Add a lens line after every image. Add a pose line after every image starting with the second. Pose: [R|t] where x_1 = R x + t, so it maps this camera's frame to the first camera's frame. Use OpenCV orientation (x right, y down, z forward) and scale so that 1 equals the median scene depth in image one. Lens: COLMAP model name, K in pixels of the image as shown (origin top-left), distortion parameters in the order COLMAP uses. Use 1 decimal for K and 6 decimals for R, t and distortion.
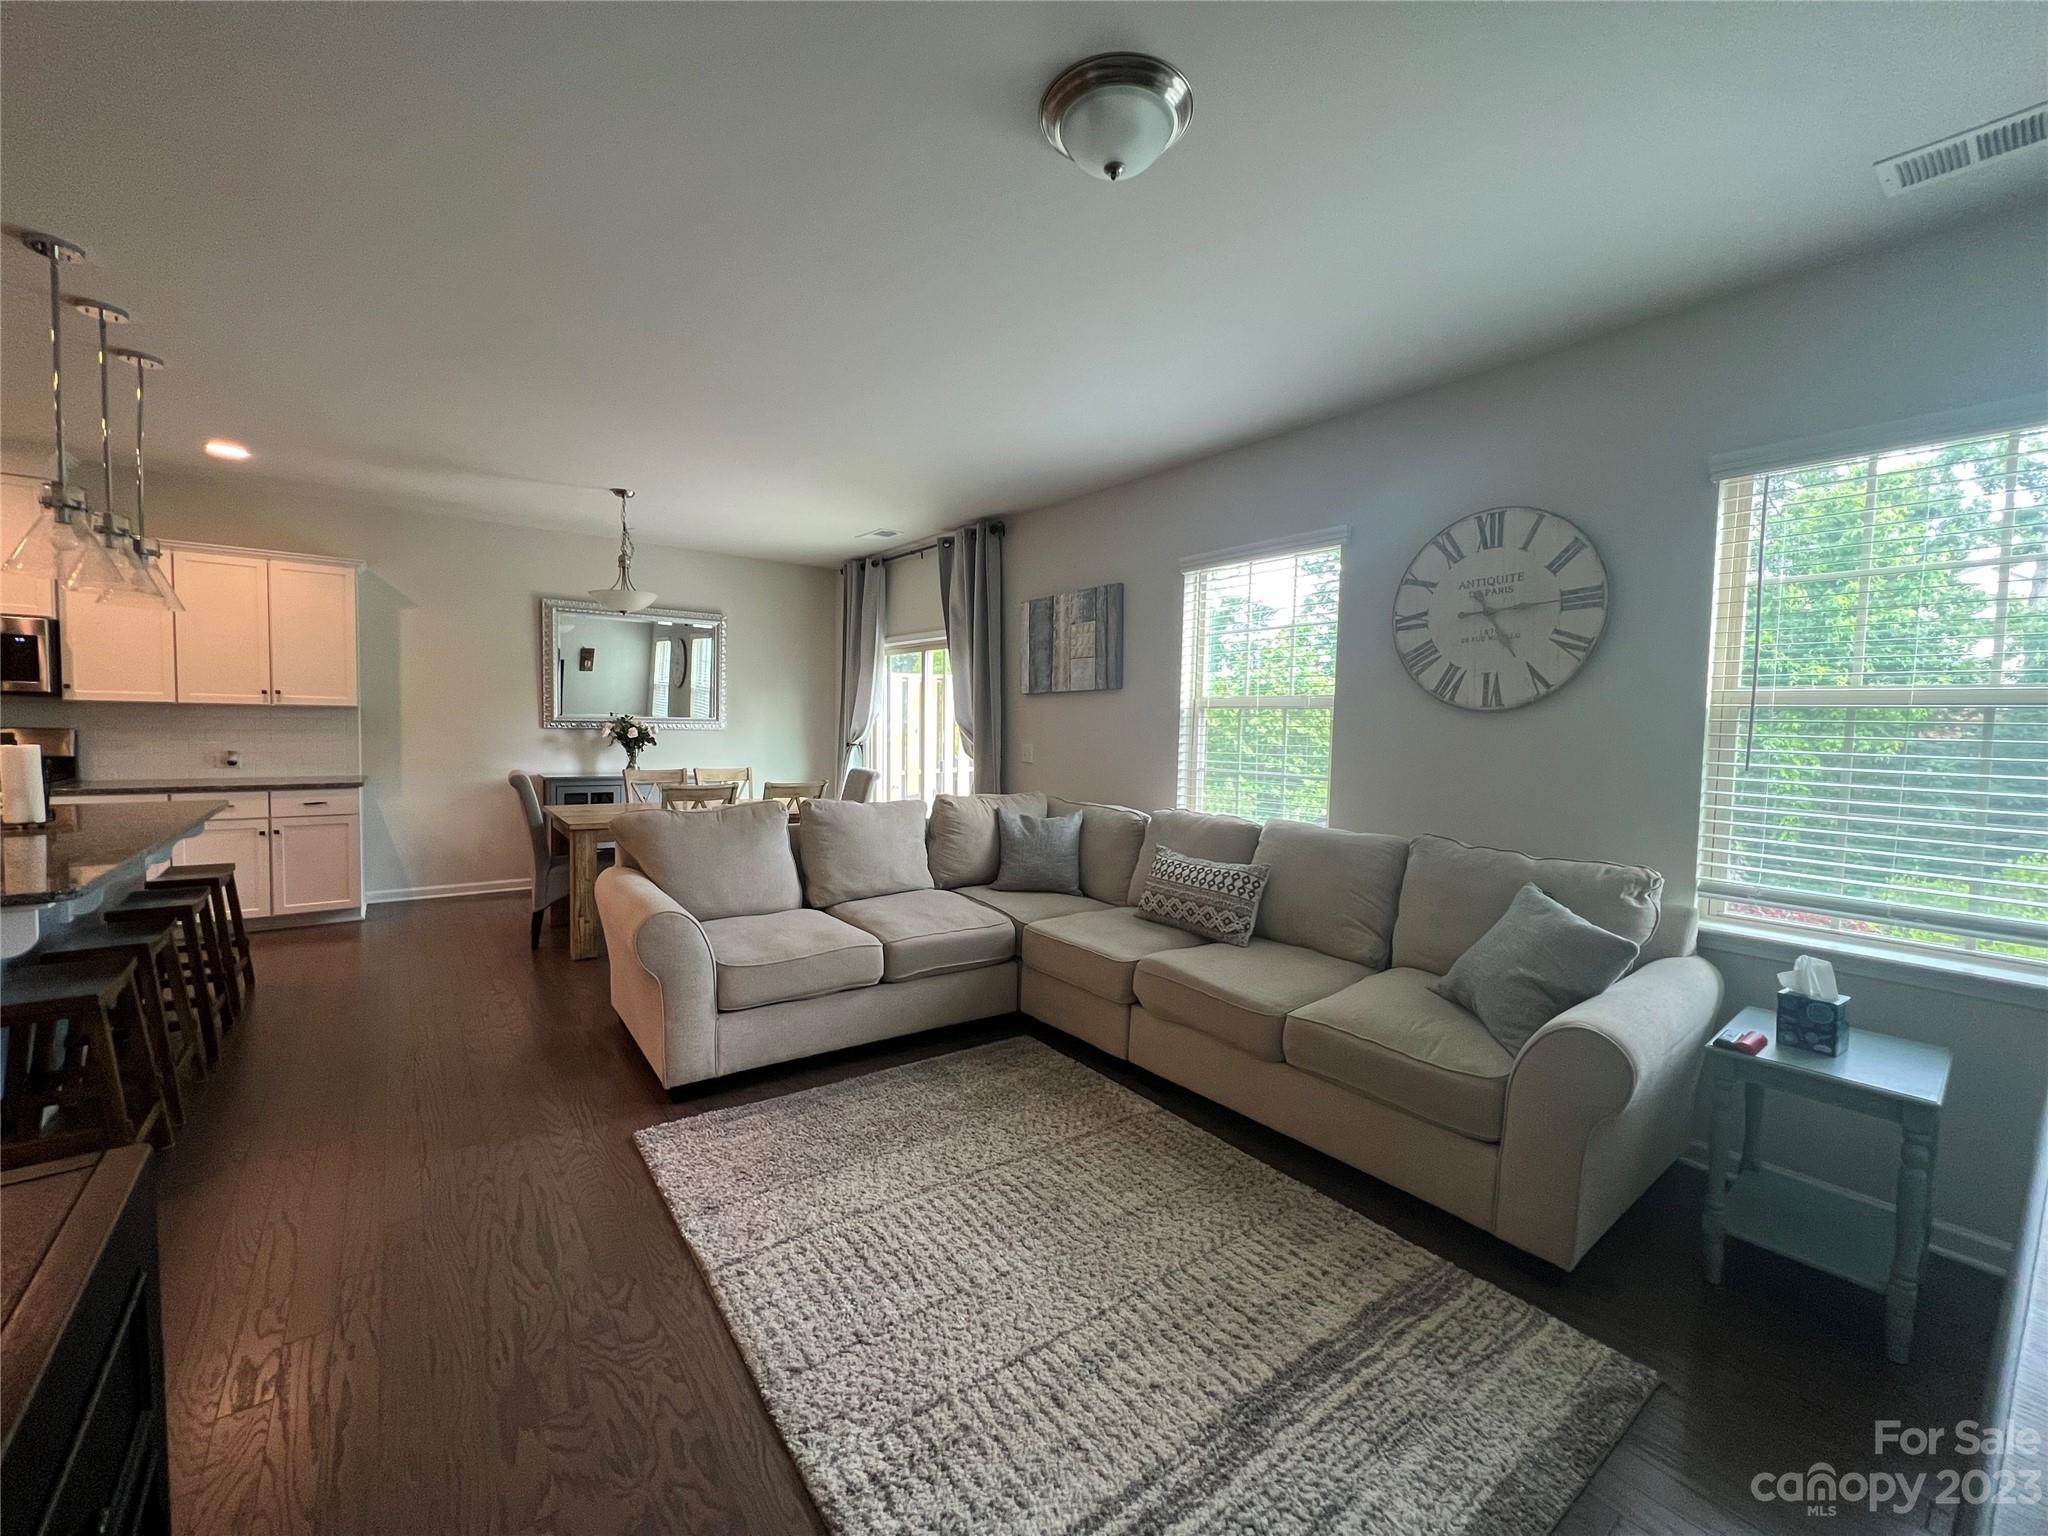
lens RADIAL K [[822.7, 0, 1022.9], [0, 822.7, 755.9], [0, 0, 1]] dist [0.002032, 0.000463]
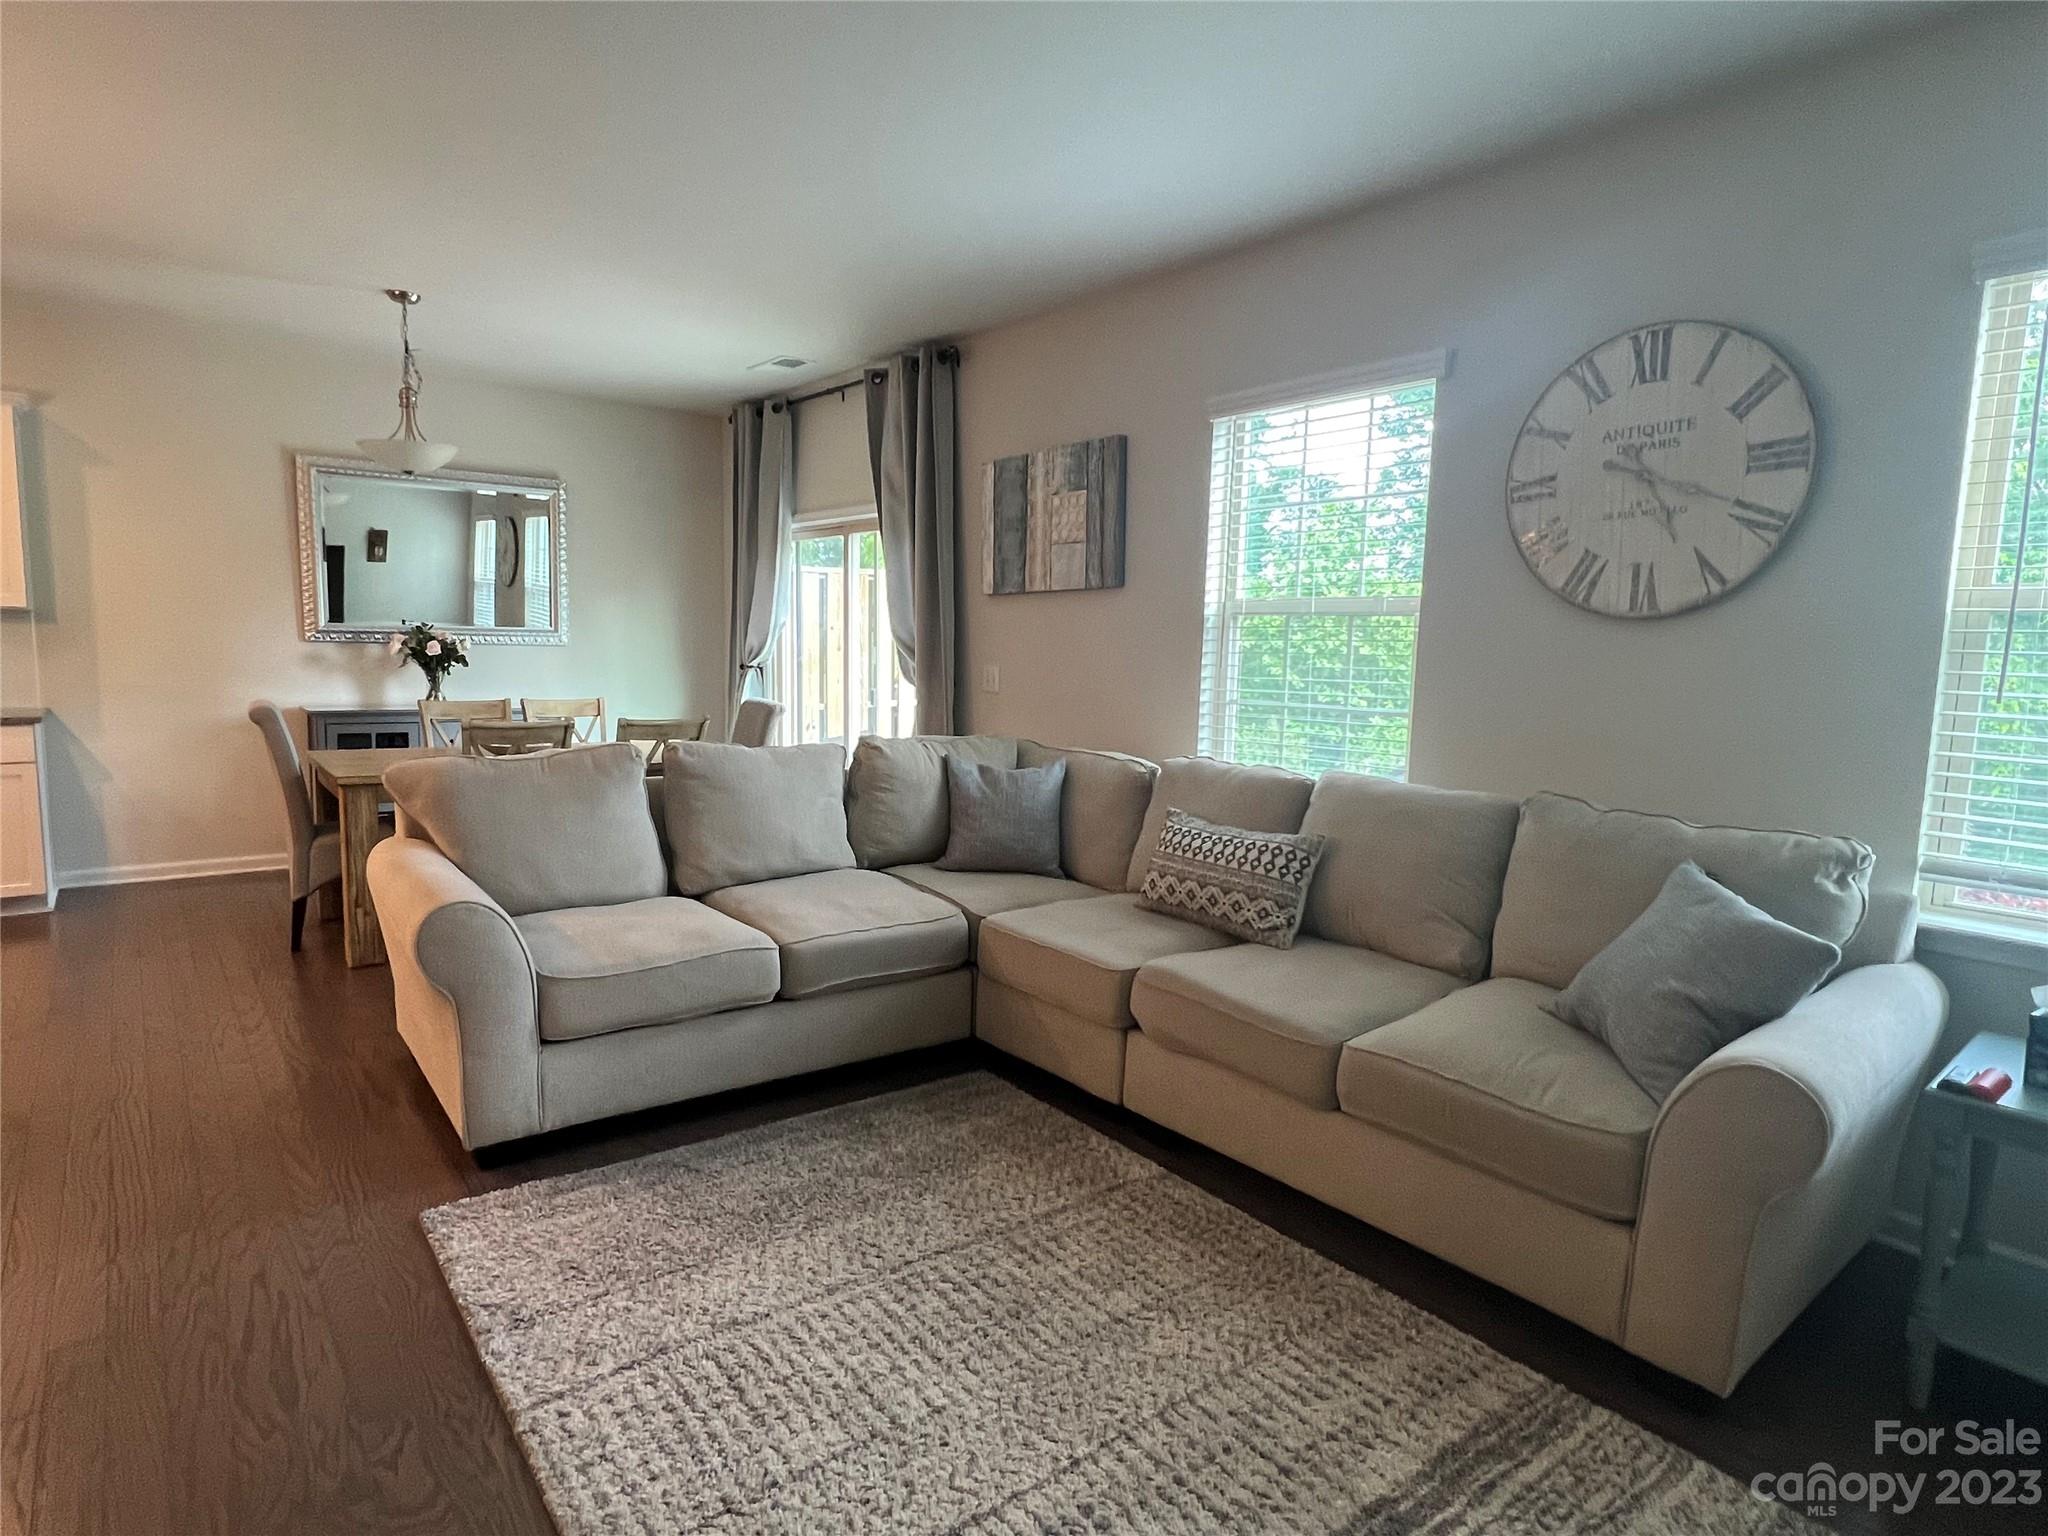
lens RADIAL K [[1116.2, 0, 1023.3], [0, 1116.2, 757.2], [0, 0, 1]] dist [0.006087, -0.004577]
pose [[0.999715, 0.002132, 0.023796, 0.018328], [-0.003643, 0.997967, 0.063636, 0.005428], [-0.023612, -0.063704, 0.997689, 0.052245]]
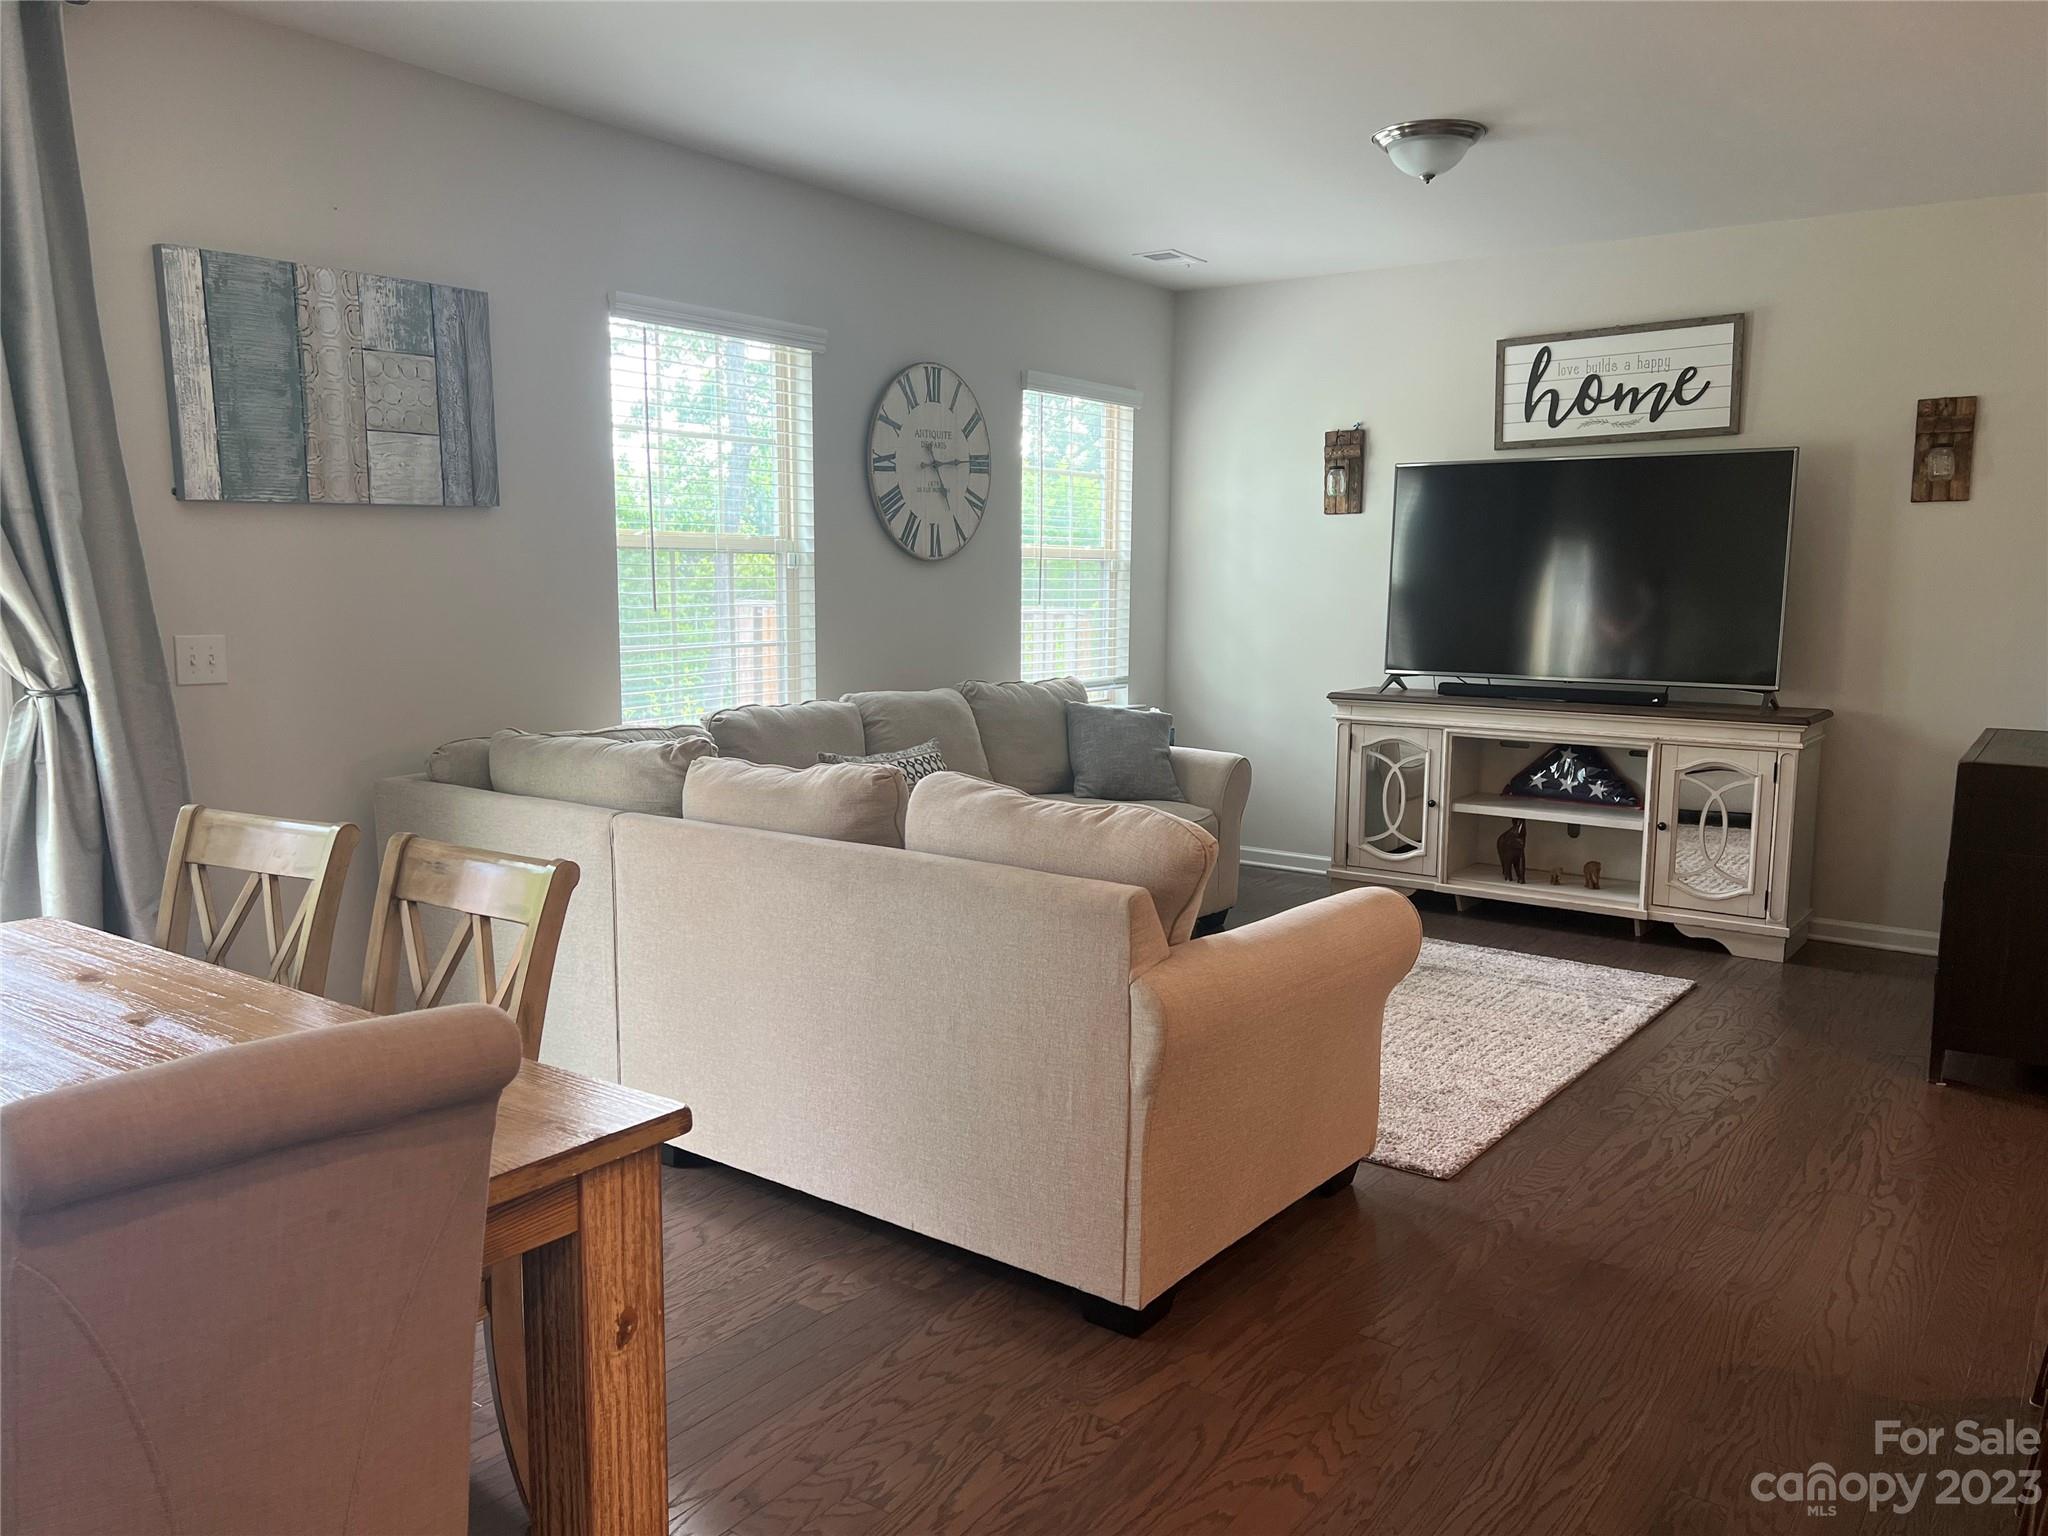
lens RADIAL K [[1523.7, 0, 1022.8], [0, 1523.7, 784.5], [0, 0, 1]] dist [0.000566, -0.003717]
pose [[-0.268695, -0.137362, 0.953381, -1.349727], [0.038861, 0.987428, 0.153220, -0.066737], [-0.962441, 0.078219, -0.259979, 1.428652]]
